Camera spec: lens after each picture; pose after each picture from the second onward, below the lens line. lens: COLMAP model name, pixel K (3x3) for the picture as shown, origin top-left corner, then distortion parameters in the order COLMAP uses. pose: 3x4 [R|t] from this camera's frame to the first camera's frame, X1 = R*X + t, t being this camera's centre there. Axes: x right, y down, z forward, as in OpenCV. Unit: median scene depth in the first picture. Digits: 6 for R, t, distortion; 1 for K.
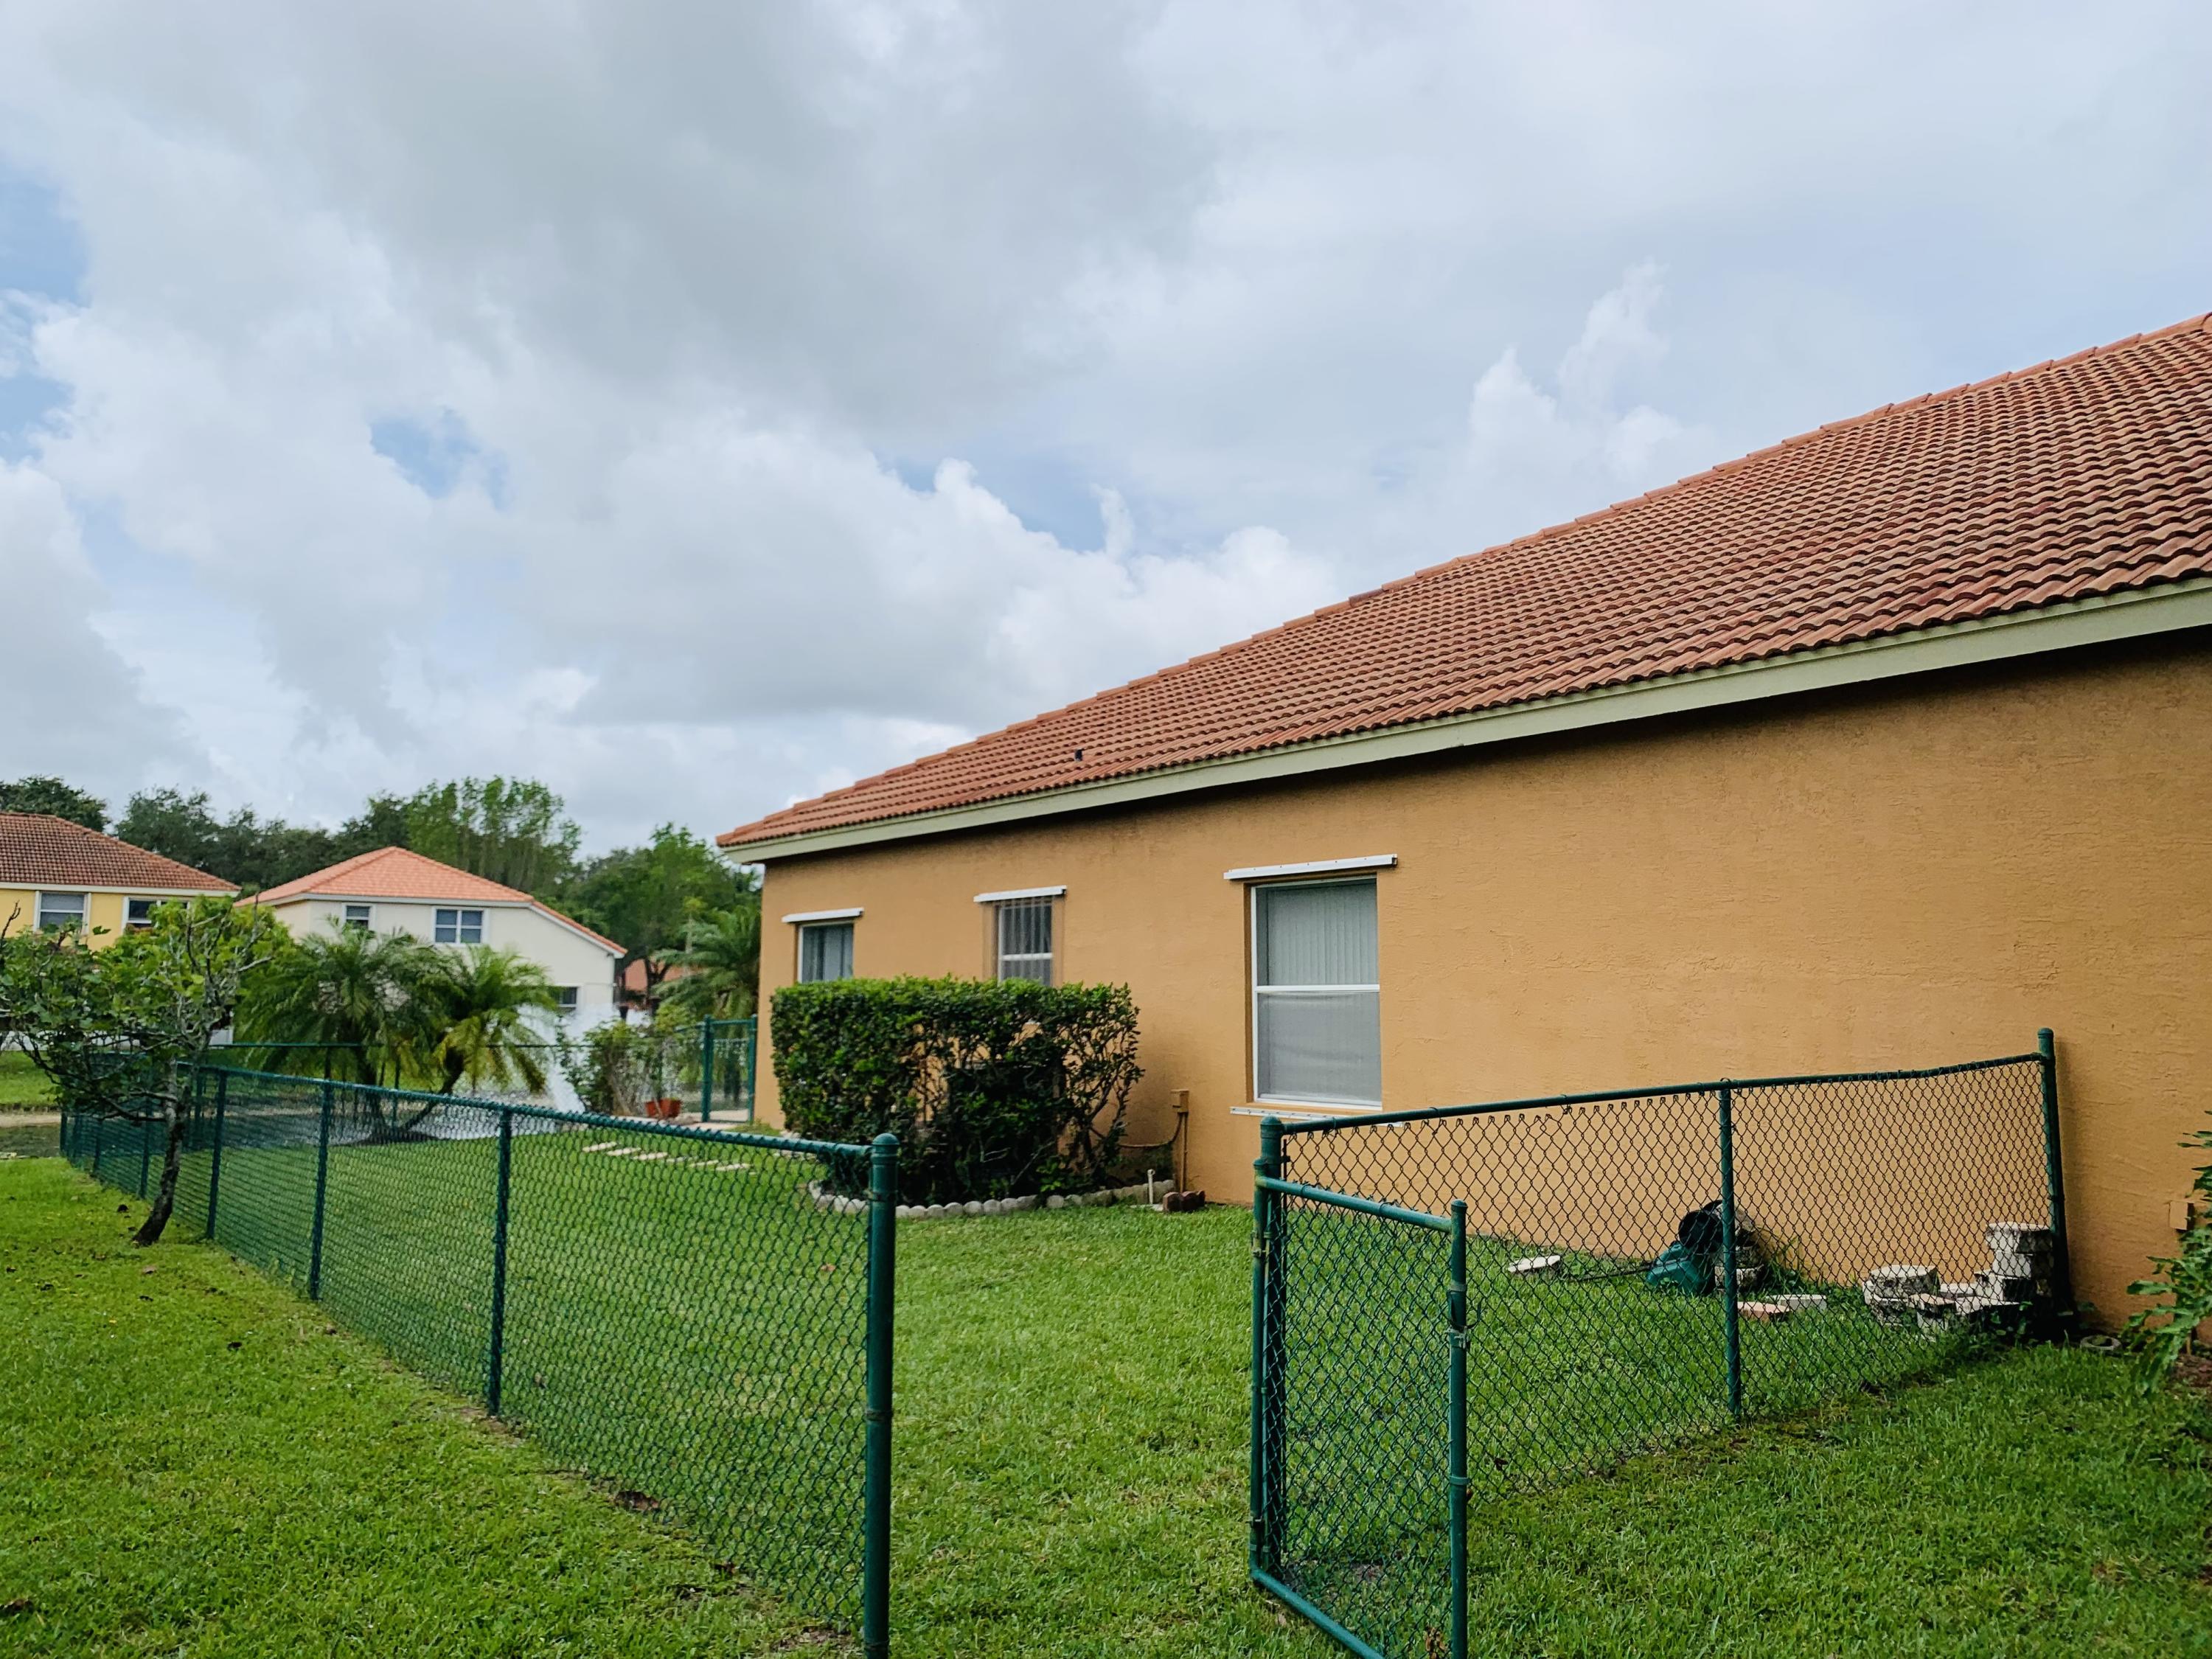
lens RADIAL K [[1681.3, 0, 1122.3], [0, 1681.3, 853.0], [0, 0, 1]] dist [-0.008629, -0.012873]
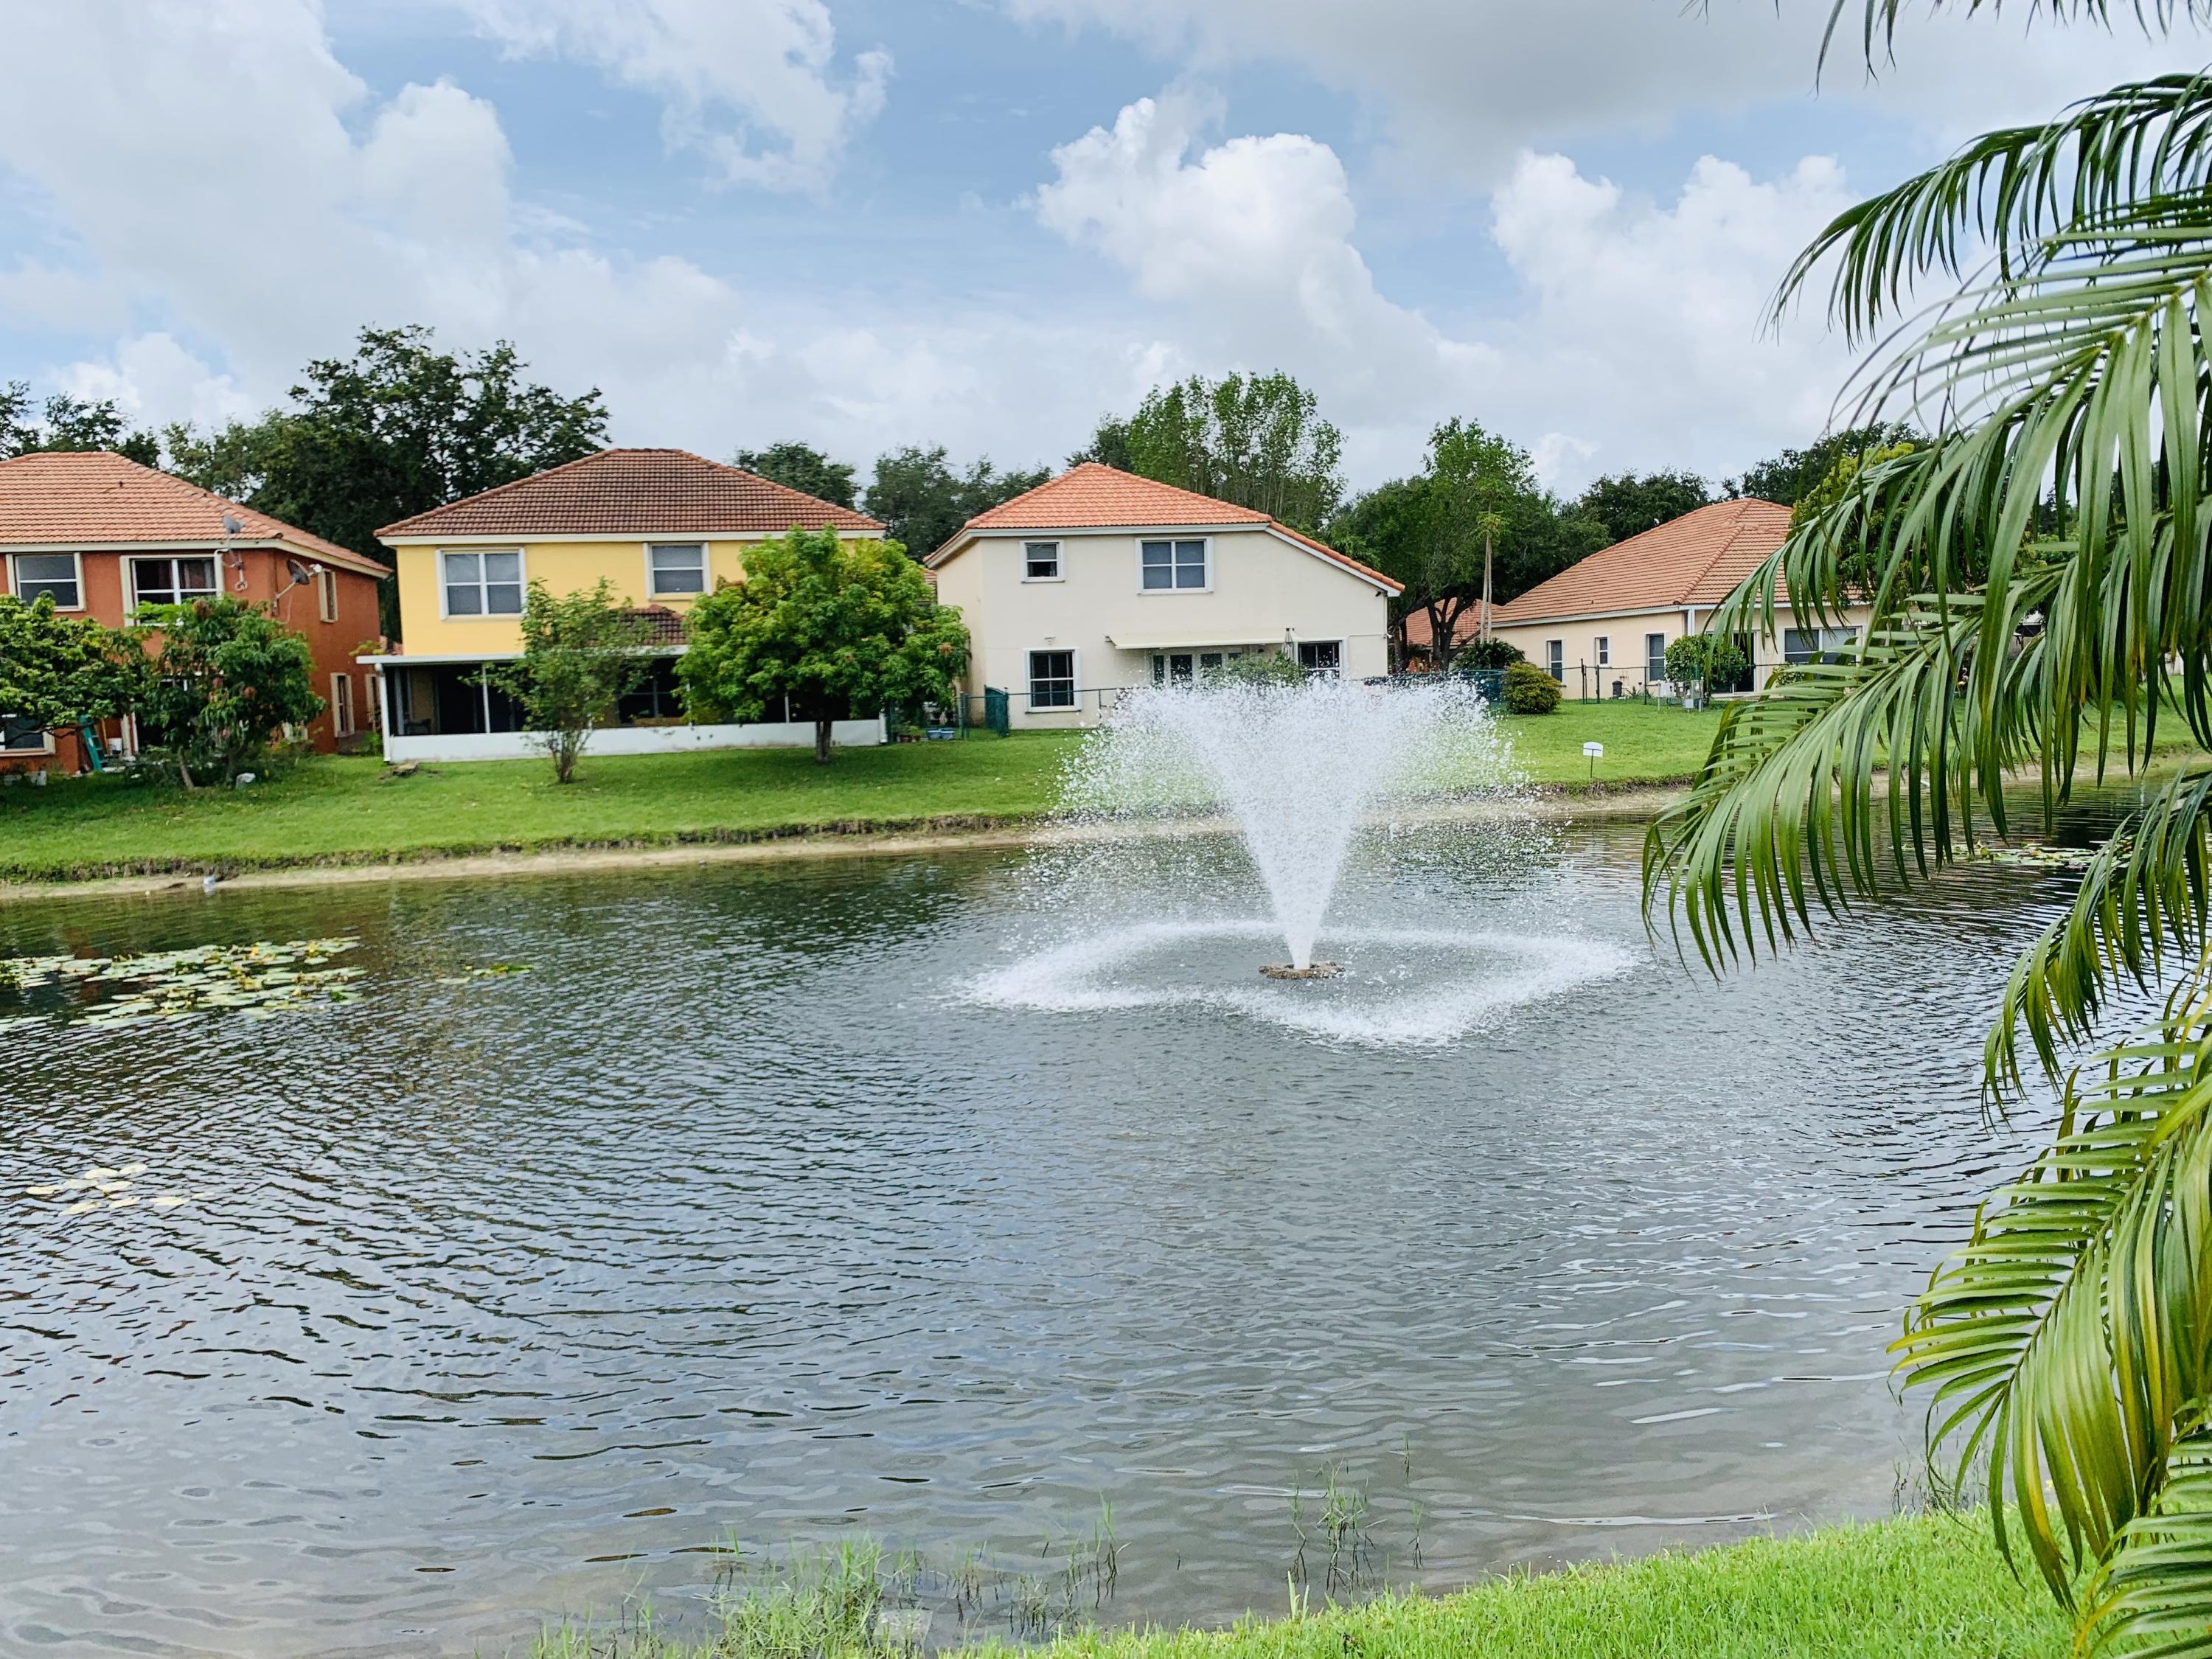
lens RADIAL K [[1681.3, 0, 1113.2], [0, 1681.3, 849.4], [0, 0, 1]] dist [-0.008629, -0.012873]
pose [[0.896686, 0.016659, -0.442353, -0.077089], [0.072377, 0.980327, 0.183633, 0.022560], [0.436709, -0.196678, 0.877840, 0.258408]]
